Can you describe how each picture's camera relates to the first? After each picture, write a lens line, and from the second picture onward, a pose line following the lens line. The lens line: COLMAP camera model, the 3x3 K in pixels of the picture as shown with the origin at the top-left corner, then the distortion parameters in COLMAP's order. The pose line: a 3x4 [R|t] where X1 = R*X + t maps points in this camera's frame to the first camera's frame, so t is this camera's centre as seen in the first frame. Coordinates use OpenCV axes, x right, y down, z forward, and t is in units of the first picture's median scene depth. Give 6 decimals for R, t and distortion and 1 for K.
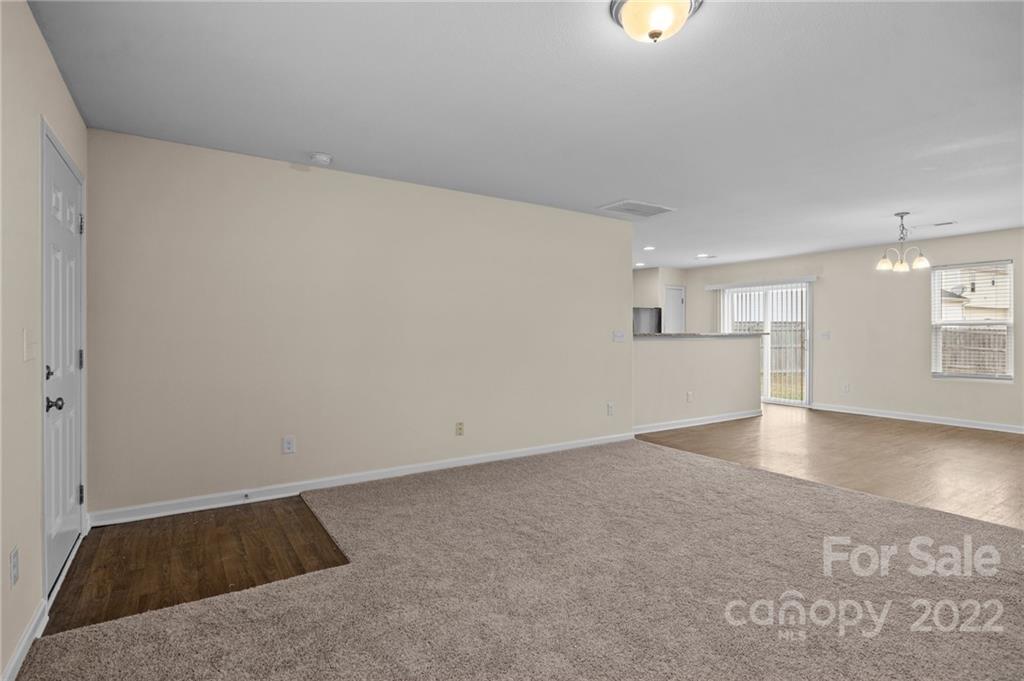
lens RADIAL K [[514.8, 0, 513.4], [0, 514.8, 331.4], [0, 0, 1]] dist [0.013206, 0.001057]
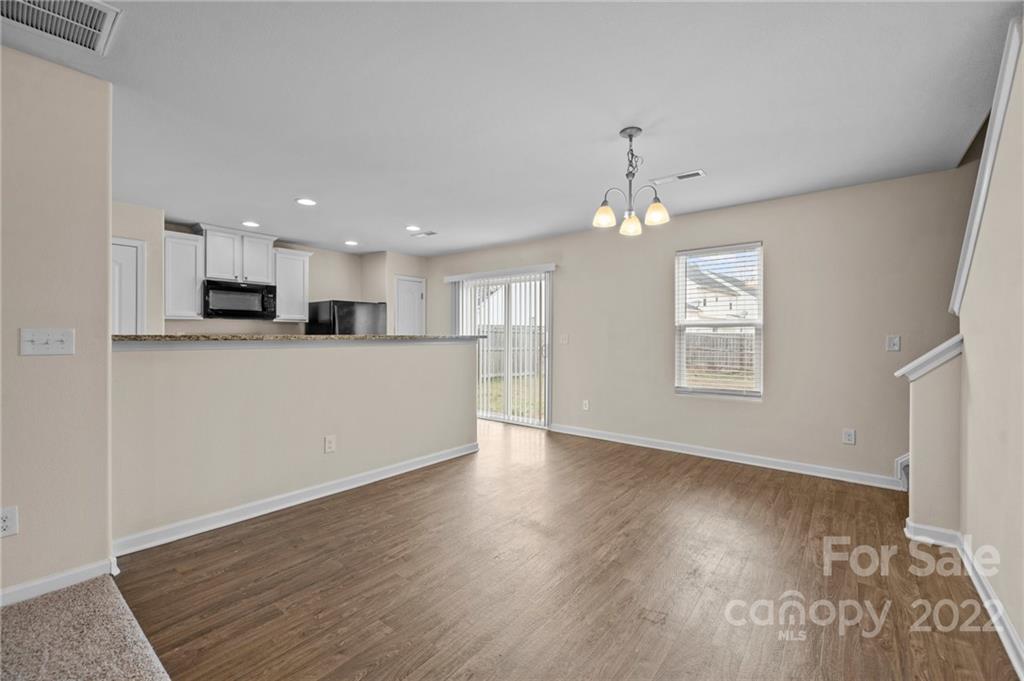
lens RADIAL K [[436.5, 0, 498.7], [0, 436.5, 334.5], [0, 0, 1]] dist [0.016234, 0.000063]
pose [[0.959460, 0.003383, 0.281824, 0.338763], [-0.003850, 0.999992, 0.001103, 0.000498], [-0.281818, -0.002143, 0.959466, 0.411615]]
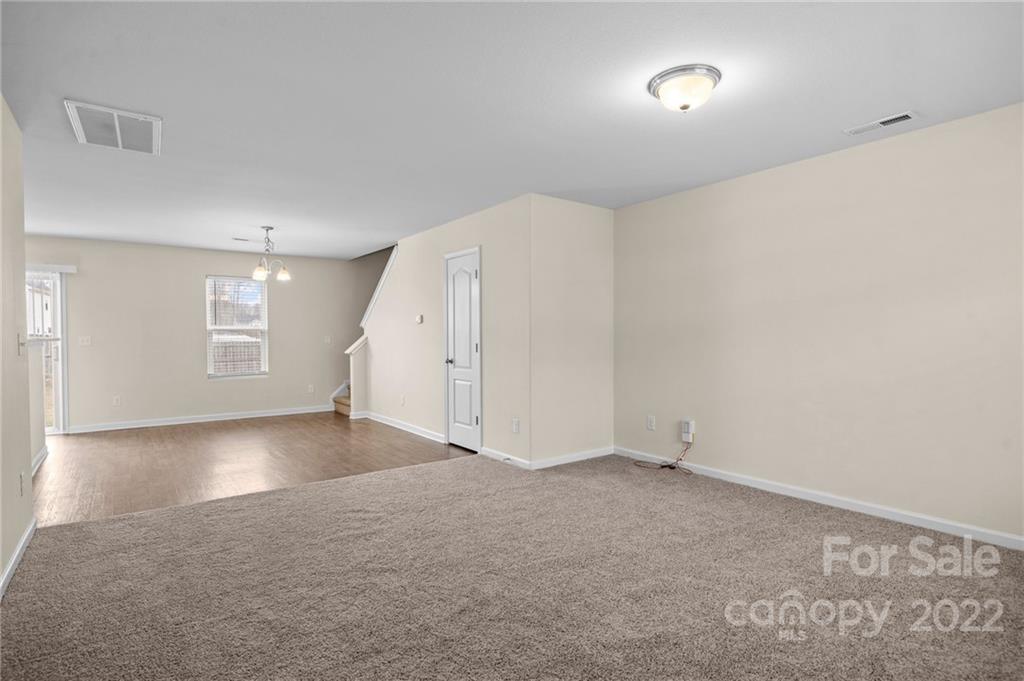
lens RADIAL K [[509.5, 0, 517.4], [0, 509.5, 343.7], [0, 0, 1]] dist [-0.003824, -0.000057]
pose [[-0.032403, -0.013722, 0.999381, -0.246474], [0.002649, 0.999901, 0.013815, 0.002857], [-0.999471, 0.003095, -0.032363, 0.368417]]
